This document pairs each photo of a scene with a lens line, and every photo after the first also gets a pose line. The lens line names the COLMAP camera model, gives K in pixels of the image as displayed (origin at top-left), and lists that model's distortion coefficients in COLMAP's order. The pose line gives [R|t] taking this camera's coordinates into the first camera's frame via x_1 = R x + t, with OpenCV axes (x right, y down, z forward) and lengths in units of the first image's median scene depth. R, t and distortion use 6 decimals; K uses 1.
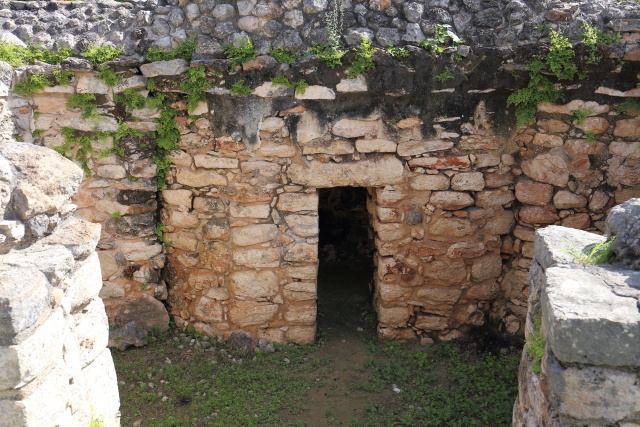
lens RADIAL K [[683.0, 0, 317.7], [0, 683.0, 213.3], [0, 0, 1]] dist [0.026958, 0.000000]
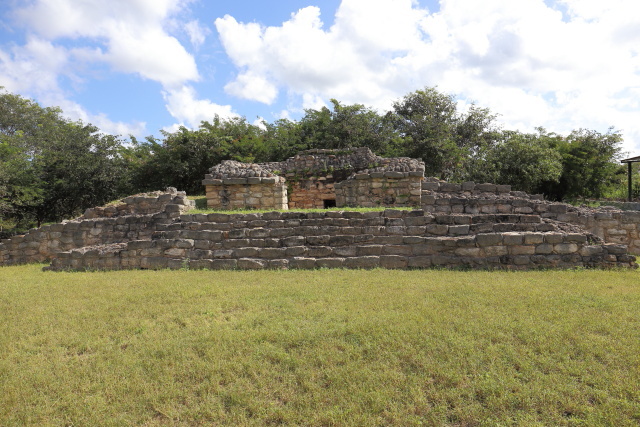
lens RADIAL K [[456.6, 0, 321.0], [0, 456.6, 213.4], [0, 0, 1]] dist [-0.075734, 0.034286]
pose [[0.994544, -0.024939, -0.101289, 0.290904], [0.002168, 0.975734, -0.218951, 0.718361], [0.104292, 0.217536, 0.970464, -1.922174]]
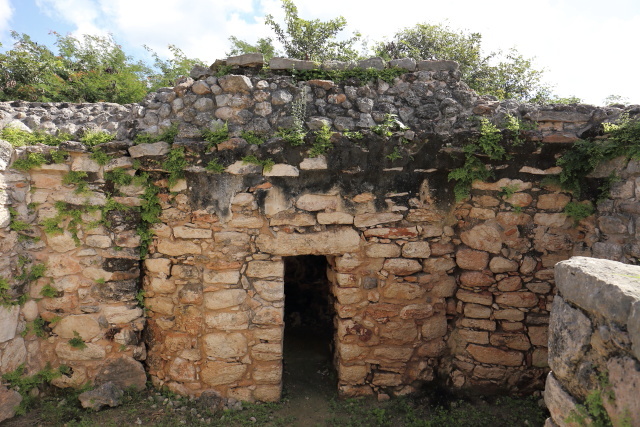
lens RADIAL K [[456.6, 0, 320.6], [0, 456.6, 209.1], [0, 0, 1]] dist [-0.075734, 0.034286]
pose [[0.998088, 0.004576, 0.061640, 0.014663], [0.006991, 0.982500, -0.186132, 0.026537], [-0.061413, 0.186207, 0.980589, 0.257619]]
